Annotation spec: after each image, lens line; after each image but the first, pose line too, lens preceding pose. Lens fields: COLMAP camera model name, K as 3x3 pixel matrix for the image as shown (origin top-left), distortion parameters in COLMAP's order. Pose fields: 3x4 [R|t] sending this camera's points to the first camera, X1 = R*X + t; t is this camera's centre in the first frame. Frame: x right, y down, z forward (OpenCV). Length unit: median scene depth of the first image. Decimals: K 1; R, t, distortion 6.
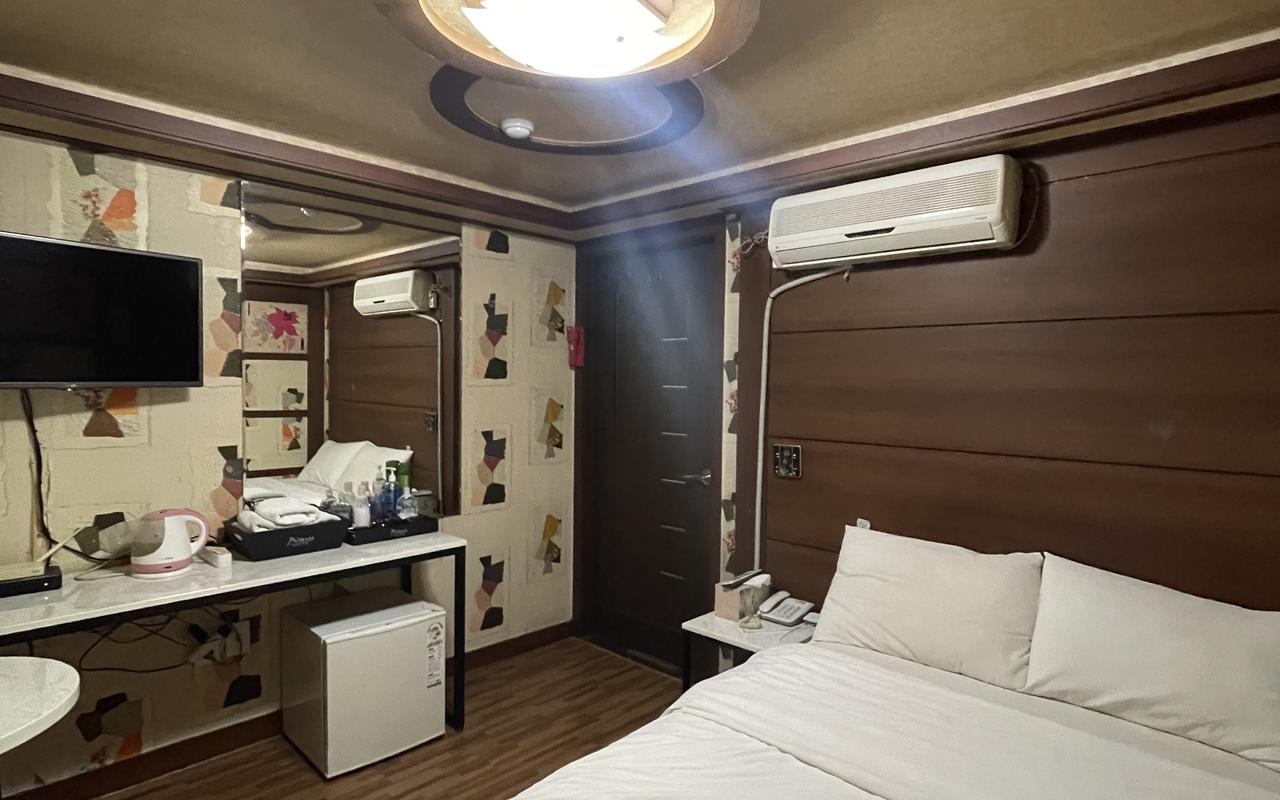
lens RADIAL K [[690.8, 0, 648.0], [0, 690.8, 404.3], [0, 0, 1]] dist [0.003992, -0.003033]
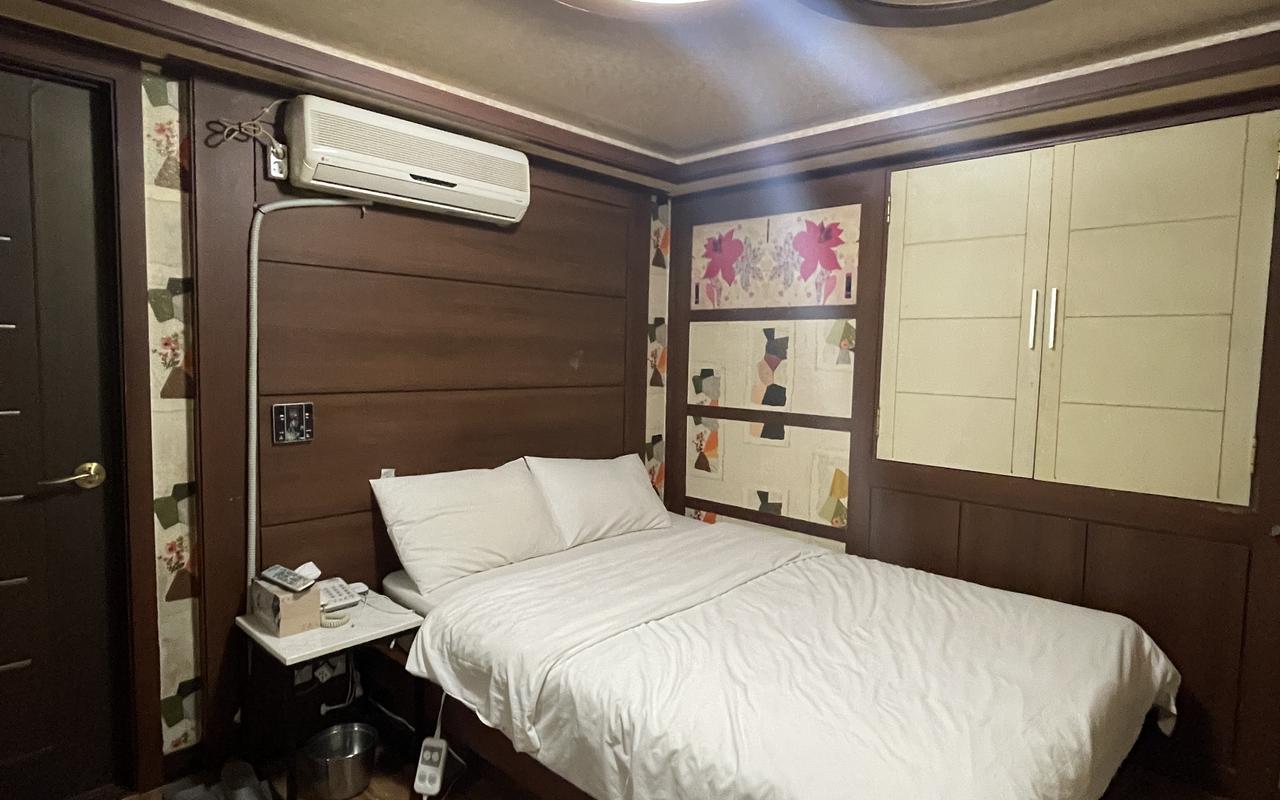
lens RADIAL K [[690.8, 0, 645.4], [0, 690.8, 403.7], [0, 0, 1]] dist [0.003992, -0.003033]
pose [[0.002069, -0.089111, 0.996020, -0.609448], [0.012592, 0.995945, 0.089079, -0.007818], [-0.999919, 0.012357, 0.003183, 0.584911]]
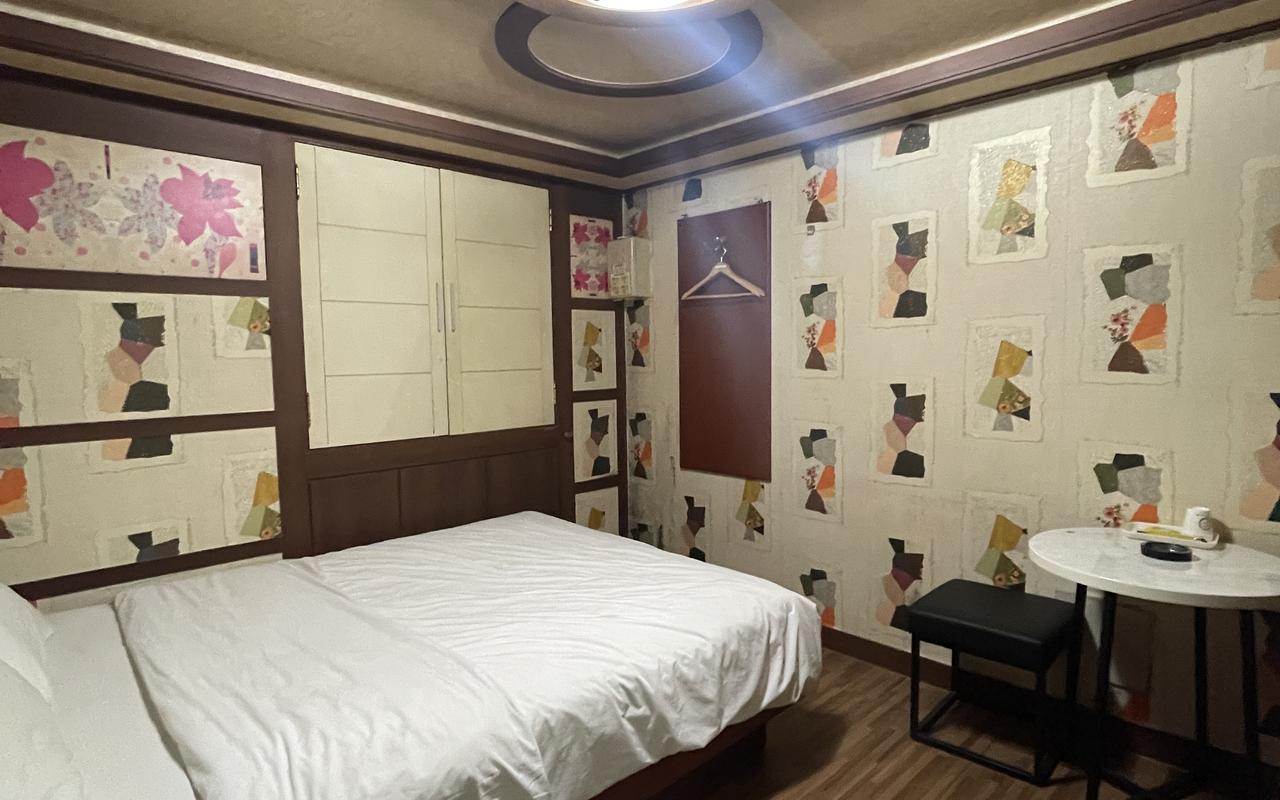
lens RADIAL K [[690.8, 0, 646.7], [0, 690.8, 407.6], [0, 0, 1]] dist [0.003992, -0.003033]
pose [[-0.998706, -0.006880, 0.050392, -0.099681], [-0.000786, 0.992778, 0.119962, -0.003943], [-0.050853, 0.119767, -0.991499, 1.179926]]
